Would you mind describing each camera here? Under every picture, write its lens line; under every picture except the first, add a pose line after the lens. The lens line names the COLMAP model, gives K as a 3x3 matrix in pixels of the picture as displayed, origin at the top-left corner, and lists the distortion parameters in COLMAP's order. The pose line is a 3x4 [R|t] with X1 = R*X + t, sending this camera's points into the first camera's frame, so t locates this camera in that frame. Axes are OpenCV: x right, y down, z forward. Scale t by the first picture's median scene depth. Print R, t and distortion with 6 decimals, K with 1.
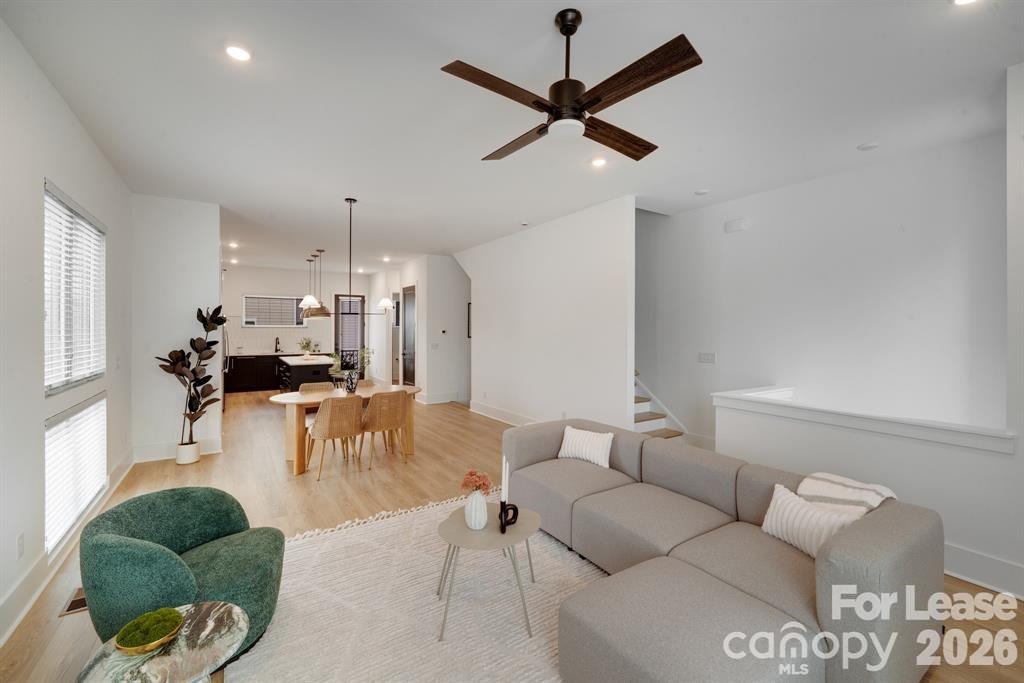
lens RADIAL K [[415.5, 0, 504.2], [0, 415.5, 335.0], [0, 0, 1]] dist [-0.008029, -0.001140]
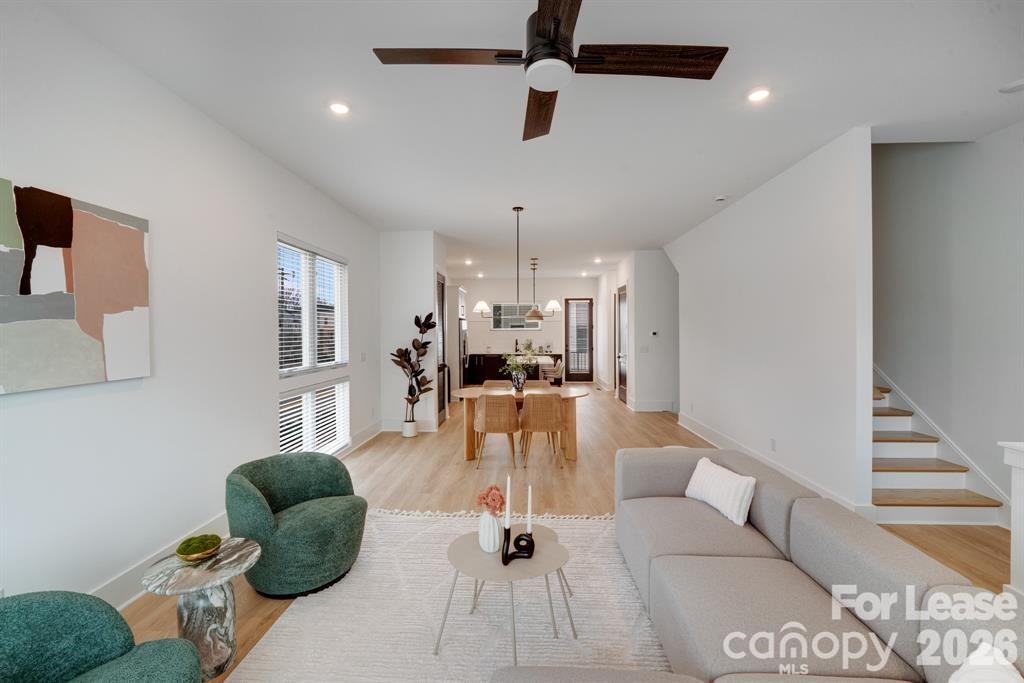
lens RADIAL K [[415.5, 0, 509.9], [0, 415.5, 338.0], [0, 0, 1]] dist [-0.008029, -0.001140]
pose [[0.811969, 0.003785, -0.583688, 0.234515], [-0.002570, 0.999992, 0.002909, -0.000168], [0.583695, -0.000861, 0.811973, 0.137212]]
